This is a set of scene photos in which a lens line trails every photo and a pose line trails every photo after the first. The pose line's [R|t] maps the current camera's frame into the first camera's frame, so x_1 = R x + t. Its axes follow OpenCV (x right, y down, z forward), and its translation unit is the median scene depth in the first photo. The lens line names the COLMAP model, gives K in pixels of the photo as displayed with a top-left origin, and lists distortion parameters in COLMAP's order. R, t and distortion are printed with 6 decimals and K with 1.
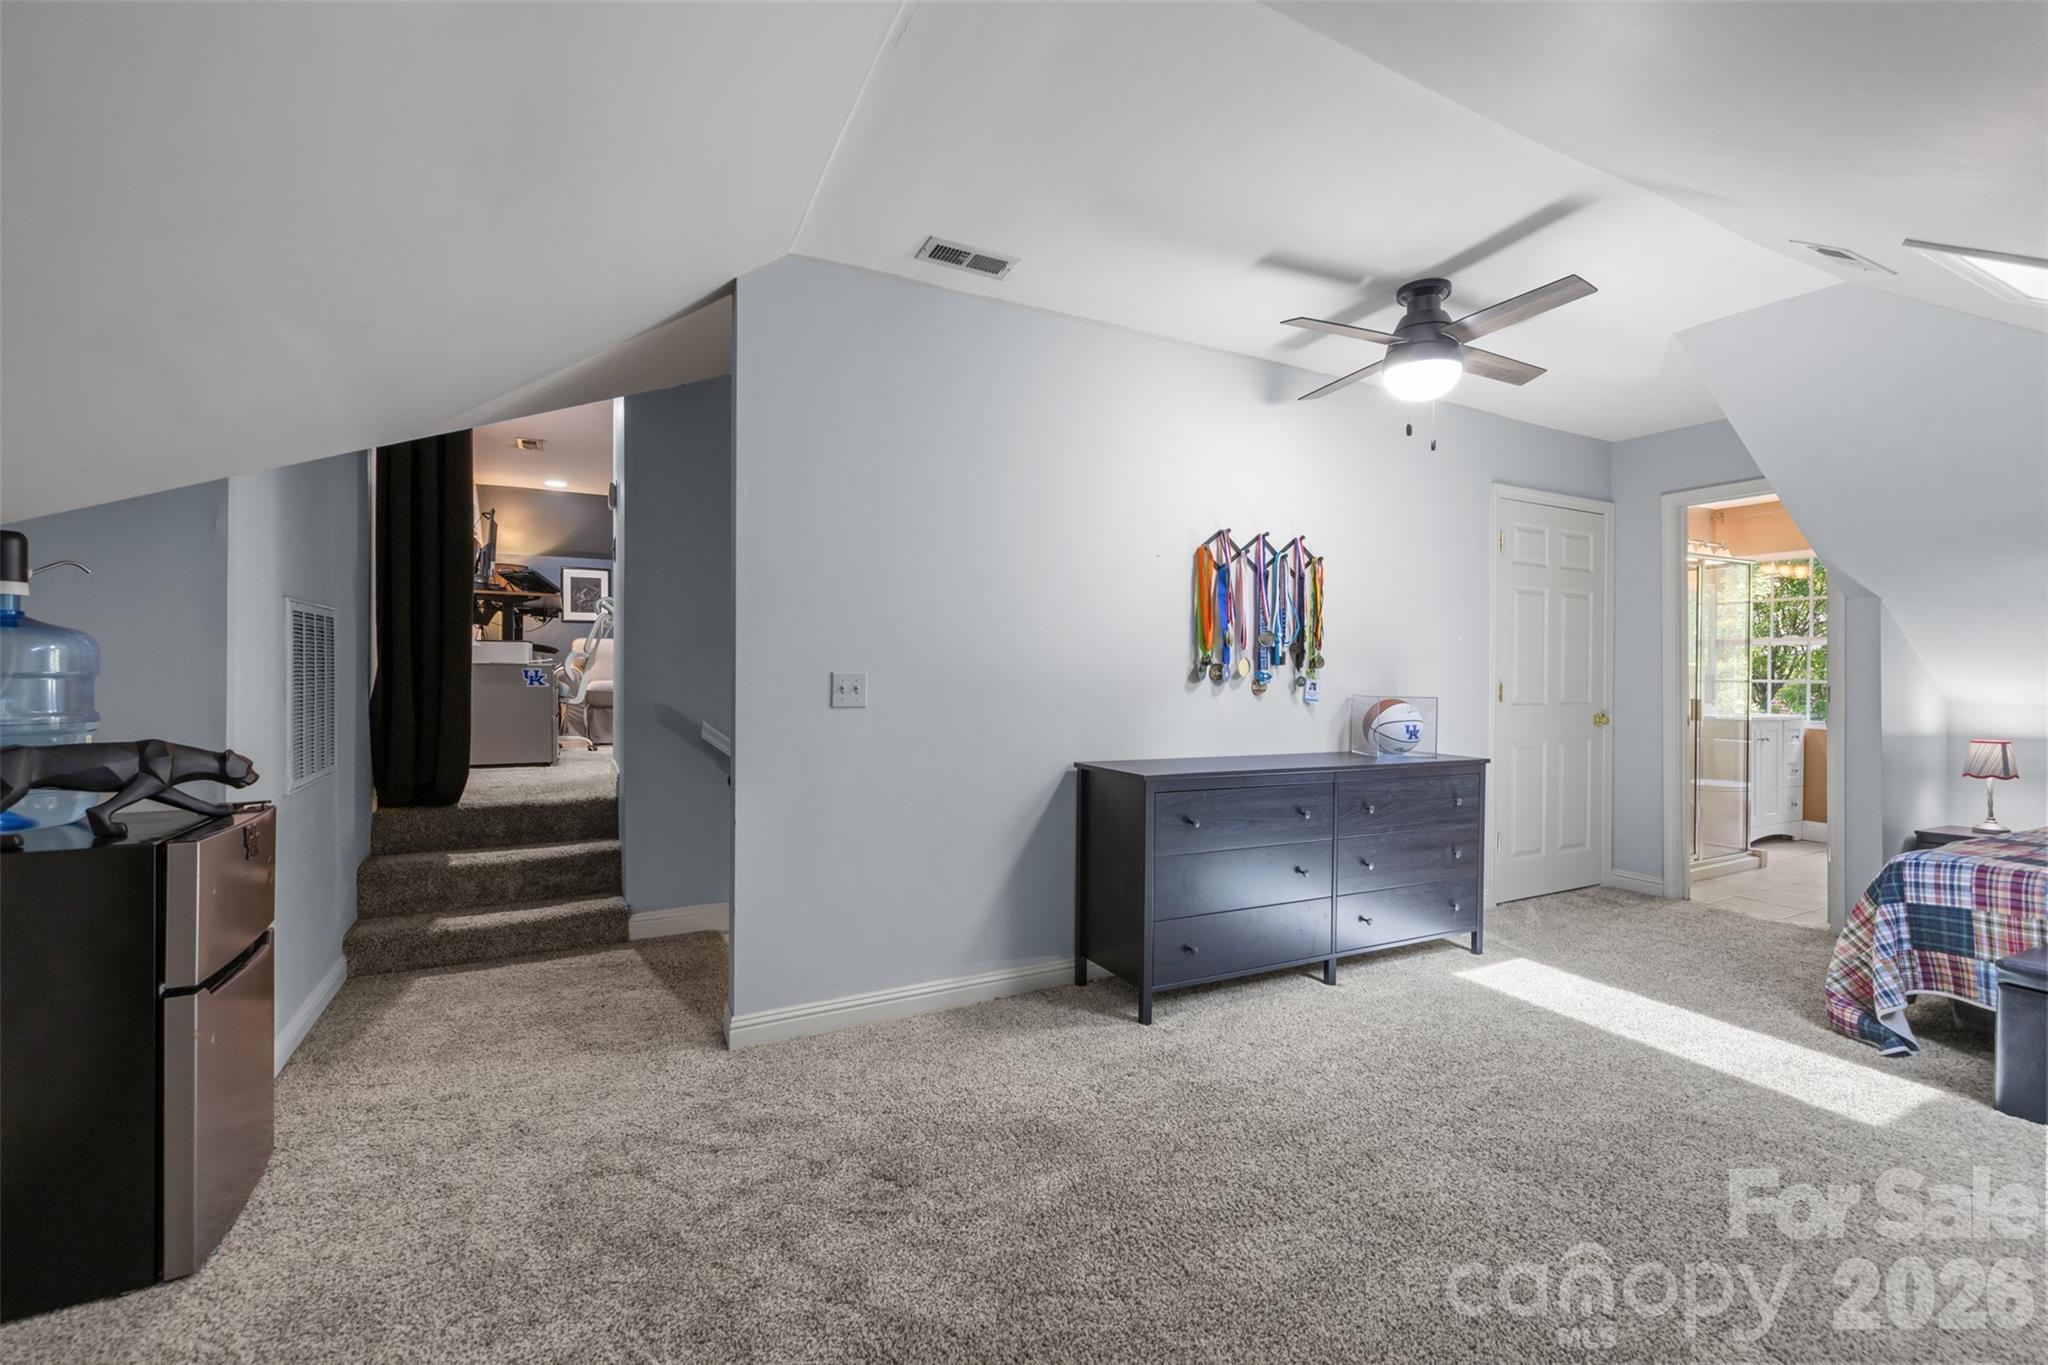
lens RADIAL K [[869.6, 0, 1029.2], [0, 869.6, 668.9], [0, 0, 1]] dist [0.014336, 0.000166]
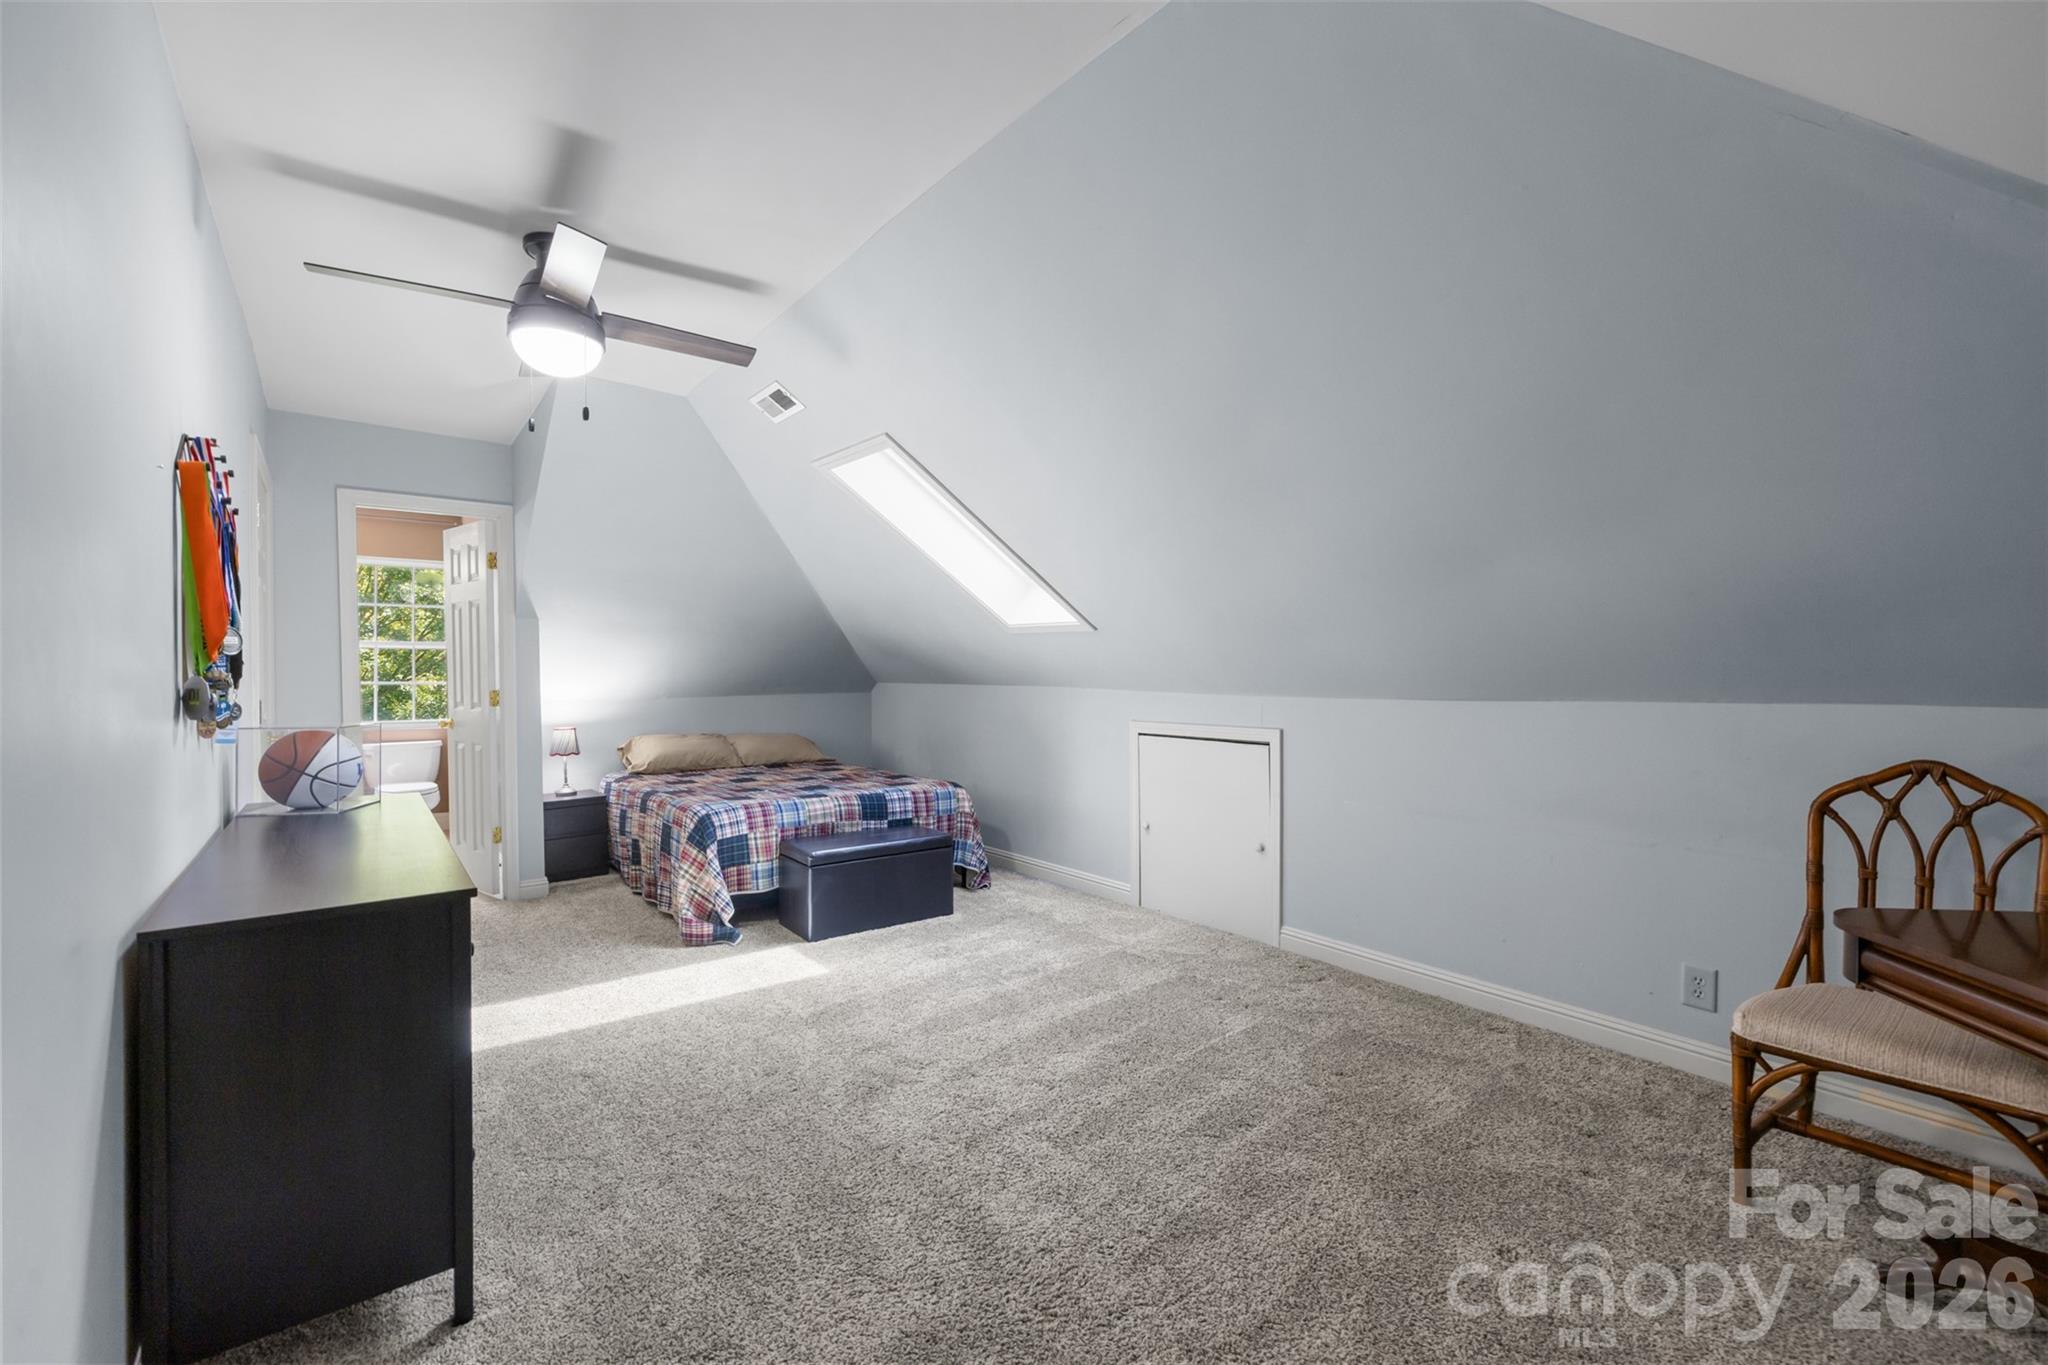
lens RADIAL K [[869.6, 0, 1022.0], [0, 869.6, 681.9], [0, 0, 1]] dist [0.014336, 0.000166]
pose [[-0.167283, -0.021394, 0.985677, -0.506083], [-0.003951, 0.999771, 0.021030, -0.028831], [-0.985901, -0.000377, -0.167329, 0.747176]]
